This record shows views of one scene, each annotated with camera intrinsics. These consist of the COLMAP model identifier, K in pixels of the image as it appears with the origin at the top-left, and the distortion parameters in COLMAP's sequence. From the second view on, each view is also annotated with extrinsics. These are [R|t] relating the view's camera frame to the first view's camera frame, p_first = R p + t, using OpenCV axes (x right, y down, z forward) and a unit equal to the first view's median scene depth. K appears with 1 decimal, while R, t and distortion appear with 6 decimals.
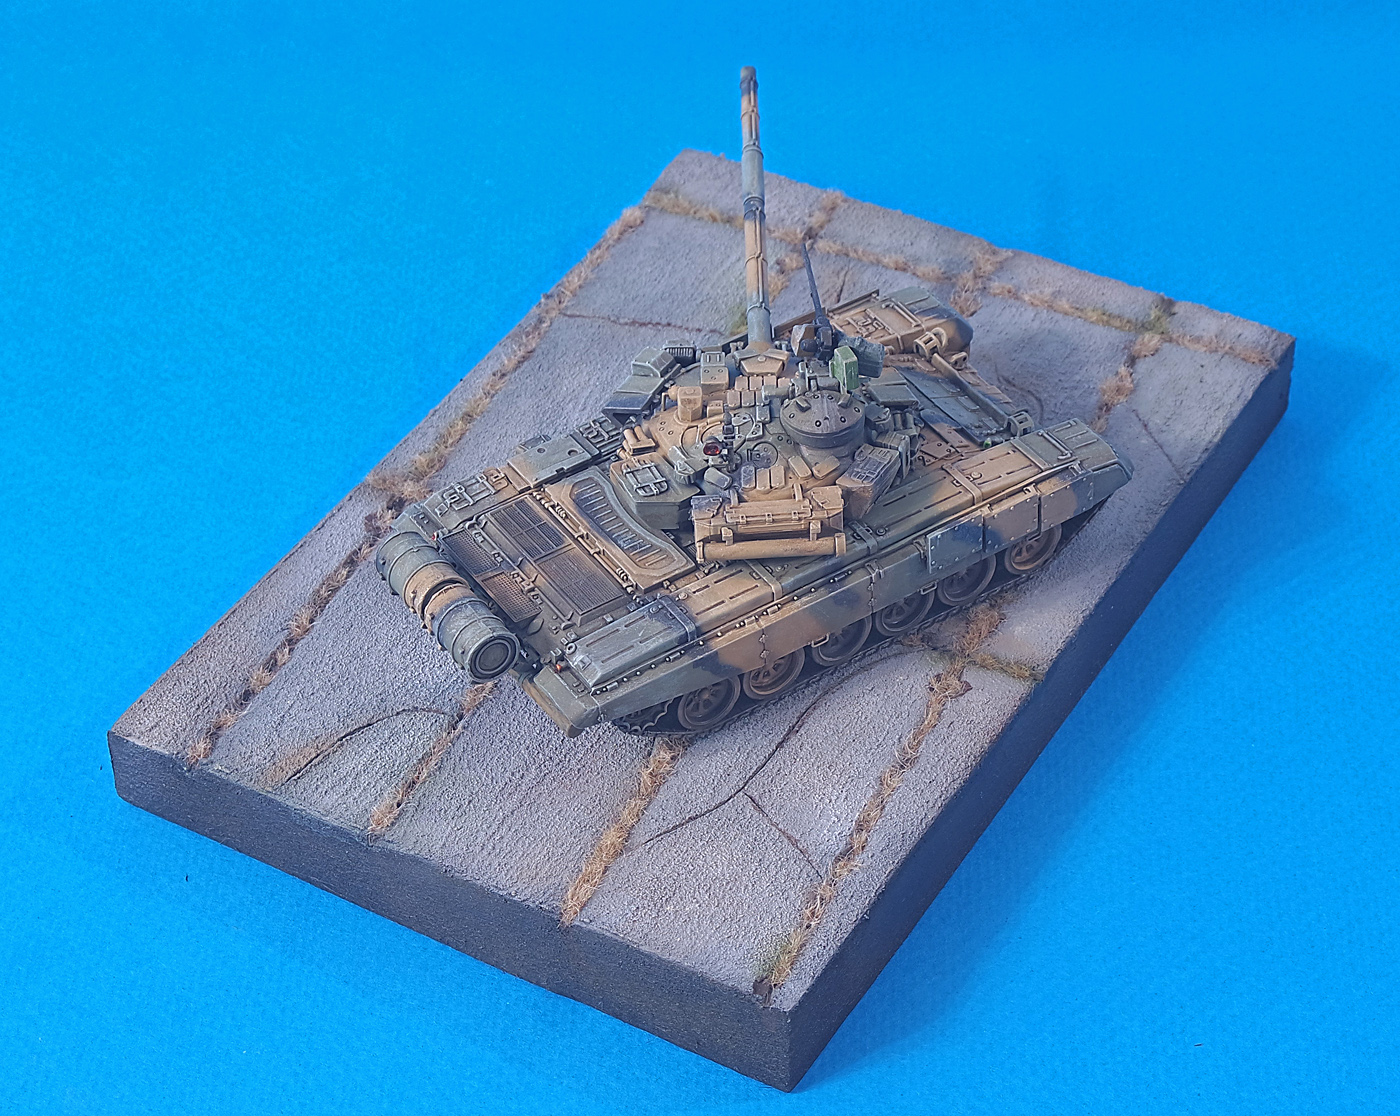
lens RADIAL K [[3614.1, 0, 599.3], [0, 3614.1, 556.5], [0, 0, 1]] dist [-0.034427, 0.176646]
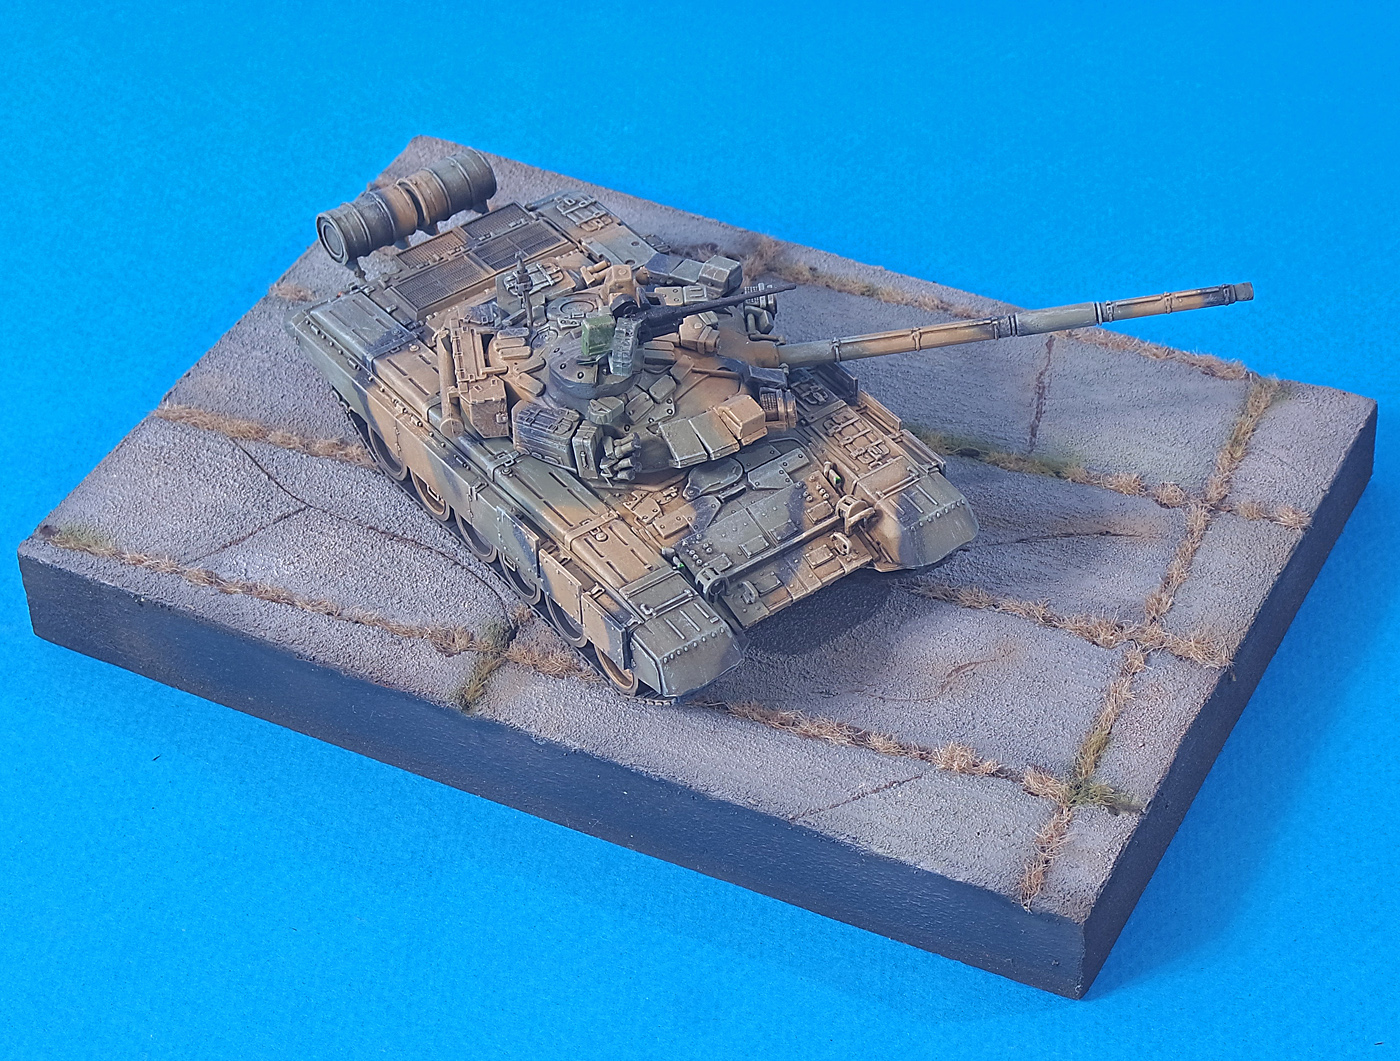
lens RADIAL K [[3767.5, 0, 700.0], [0, 3767.5, 530.5], [0, 0, 1]] dist [-0.015739, -0.468375]
pose [[0.071929, 0.691468, -0.718818, 0.800190], [-0.631832, 0.589229, 0.503585, -0.526292], [0.771761, 0.417949, 0.479274, 0.562310]]
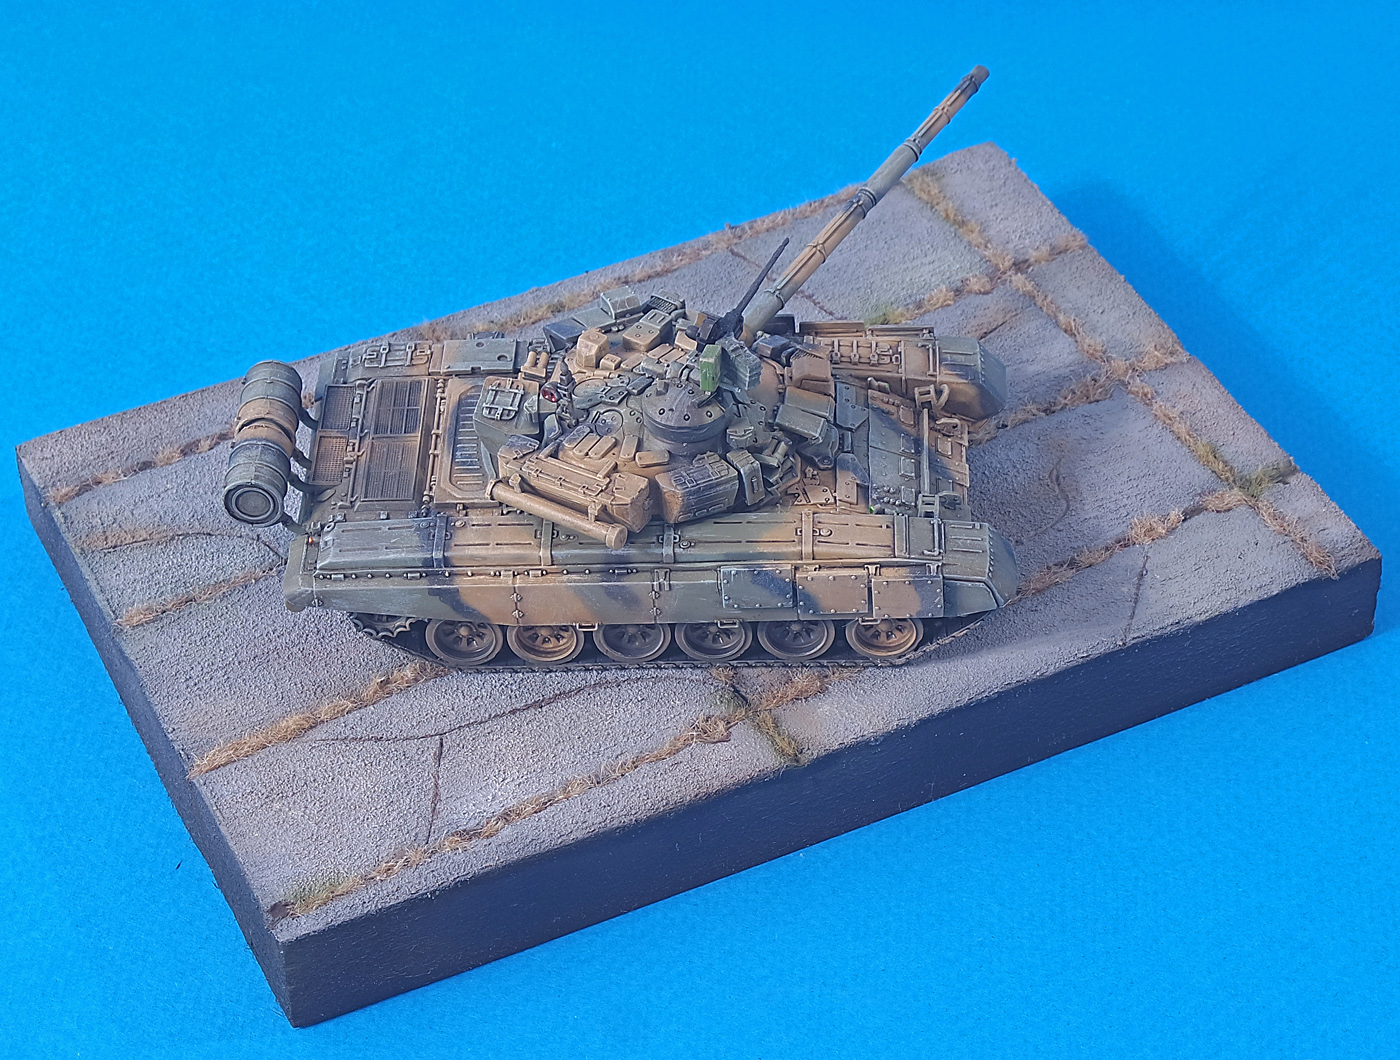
lens RADIAL K [[3767.5, 0, 700.0], [0, 3767.5, 530.0], [0, 0, 1]] dist [-0.015739, -0.468375]
pose [[0.833921, 0.374699, -0.405187, 0.470590], [-0.366224, 0.924960, 0.101631, -0.109905], [0.412863, 0.063637, 0.908567, 0.112218]]
